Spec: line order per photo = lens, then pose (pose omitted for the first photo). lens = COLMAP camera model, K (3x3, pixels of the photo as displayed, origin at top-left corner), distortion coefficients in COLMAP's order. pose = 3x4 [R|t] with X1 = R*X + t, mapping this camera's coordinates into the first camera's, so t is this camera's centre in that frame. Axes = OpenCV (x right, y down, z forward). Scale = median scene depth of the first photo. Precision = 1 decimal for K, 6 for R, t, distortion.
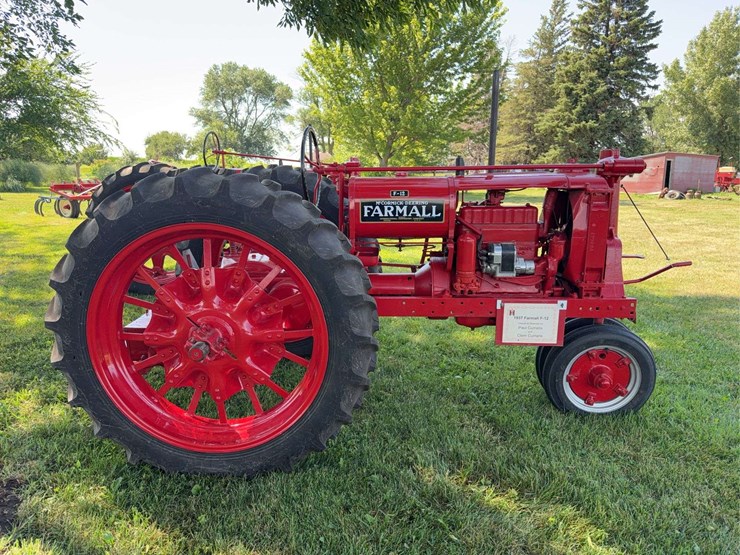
lens RADIAL K [[518.4, 0, 370.0], [0, 518.4, 277.5], [0, 0, 1]] dist [0.077653, -0.108782]
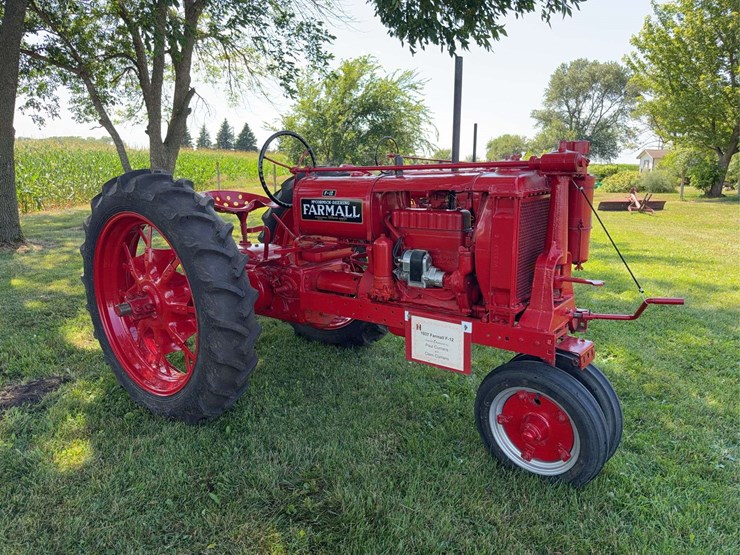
lens RADIAL K [[518.4, 0, 370.0], [0, 518.4, 277.5], [0, 0, 1]] dist [0.077653, -0.108782]
pose [[0.814415, 0.109801, -0.569800, 0.702818], [-0.111479, 0.993249, 0.032063, -0.037283], [0.569474, 0.037408, 0.821157, 0.204496]]
